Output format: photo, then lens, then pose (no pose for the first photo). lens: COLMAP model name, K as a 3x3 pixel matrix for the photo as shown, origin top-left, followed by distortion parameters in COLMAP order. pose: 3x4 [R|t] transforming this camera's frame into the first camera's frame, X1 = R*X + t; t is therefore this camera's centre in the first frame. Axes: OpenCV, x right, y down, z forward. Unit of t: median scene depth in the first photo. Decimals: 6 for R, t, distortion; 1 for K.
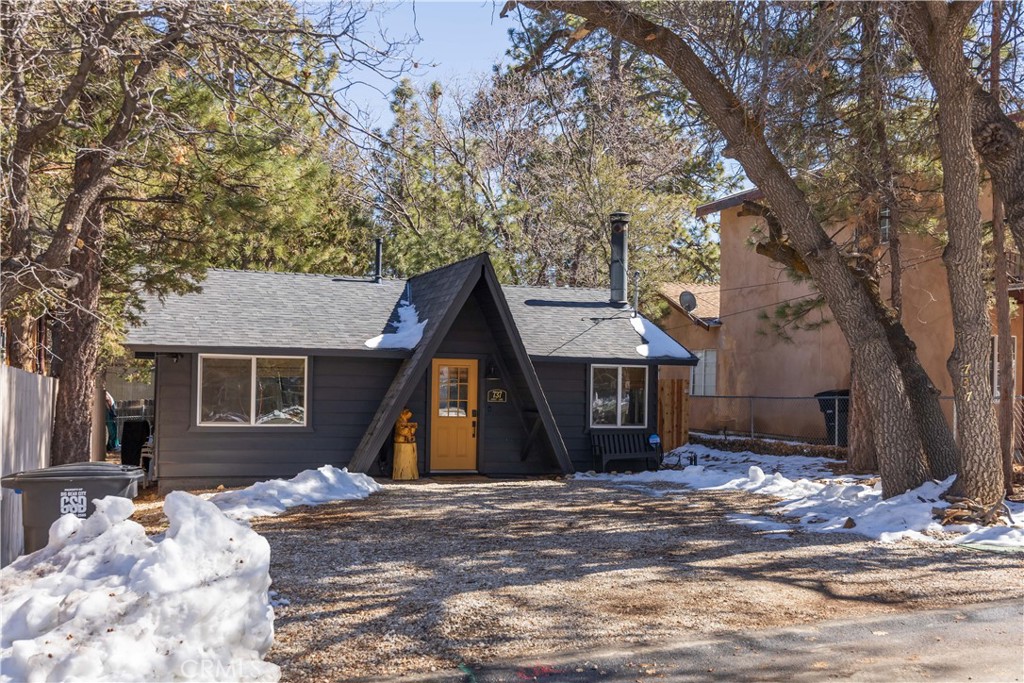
lens RADIAL K [[949.3, 0, 512.0], [0, 949.3, 341.5], [0, 0, 1]] dist [0.003924, 0.003692]
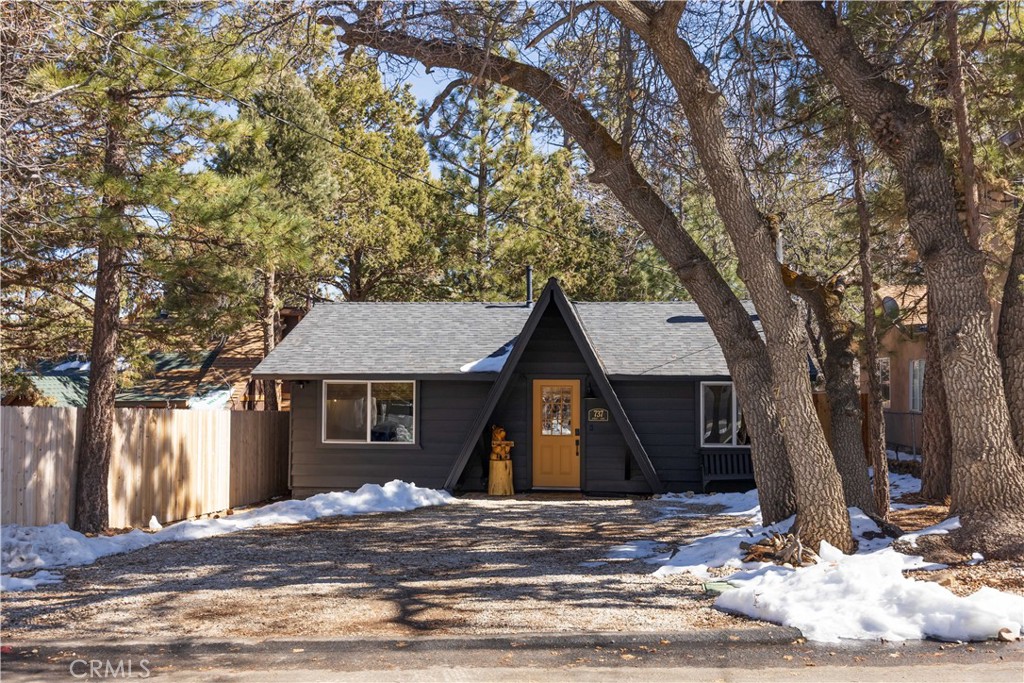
lens RADIAL K [[960.0, 0, 585.3], [0, 960.0, 318.6], [0, 0, 1]] dist [-0.005695, -0.001164]
pose [[0.921416, -0.042152, -0.386285, 0.367239], [0.029155, 0.998796, -0.039448, -0.005904], [0.387483, 0.025086, 0.921536, 0.039850]]
